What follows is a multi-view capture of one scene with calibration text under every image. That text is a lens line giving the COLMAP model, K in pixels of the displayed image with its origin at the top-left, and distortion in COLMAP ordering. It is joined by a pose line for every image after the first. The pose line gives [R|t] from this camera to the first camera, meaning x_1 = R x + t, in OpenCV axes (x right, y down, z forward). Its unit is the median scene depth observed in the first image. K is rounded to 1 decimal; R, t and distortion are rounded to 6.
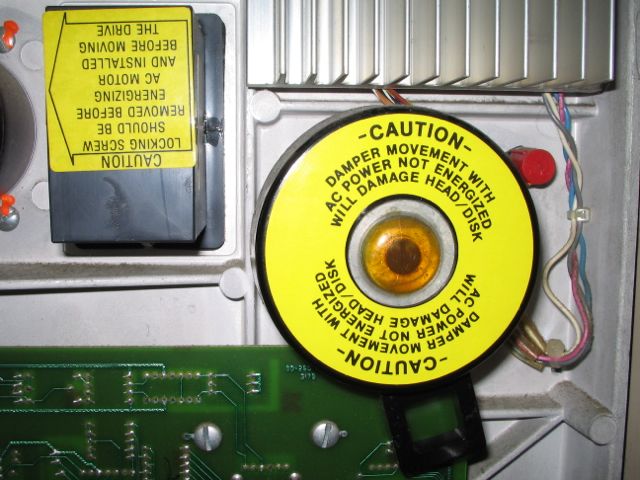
lens RADIAL K [[745.7, 0, 317.3], [0, 745.7, 242.2], [0, 0, 1]] dist [-0.121245, 0.000000]
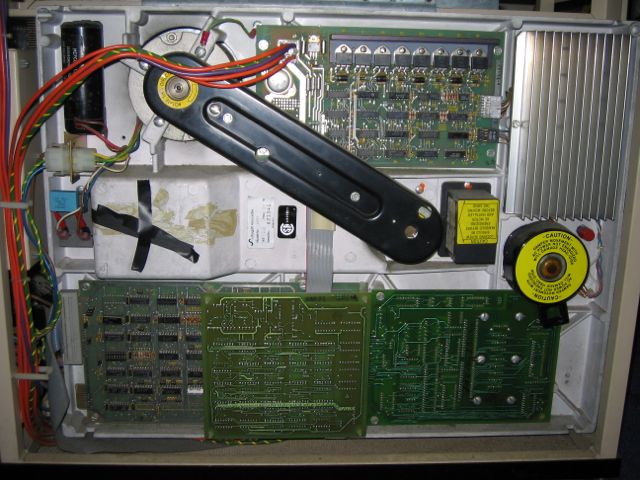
lens RADIAL K [[745.7, 0, 321.6], [0, 745.7, 239.6], [0, 0, 1]] dist [-0.121245, 0.000000]
pose [[0.999633, 0.020633, -0.017536, -0.928448], [-0.017968, 0.989915, 0.140521, -0.593499], [0.020259, -0.140154, 0.989922, -2.513116]]
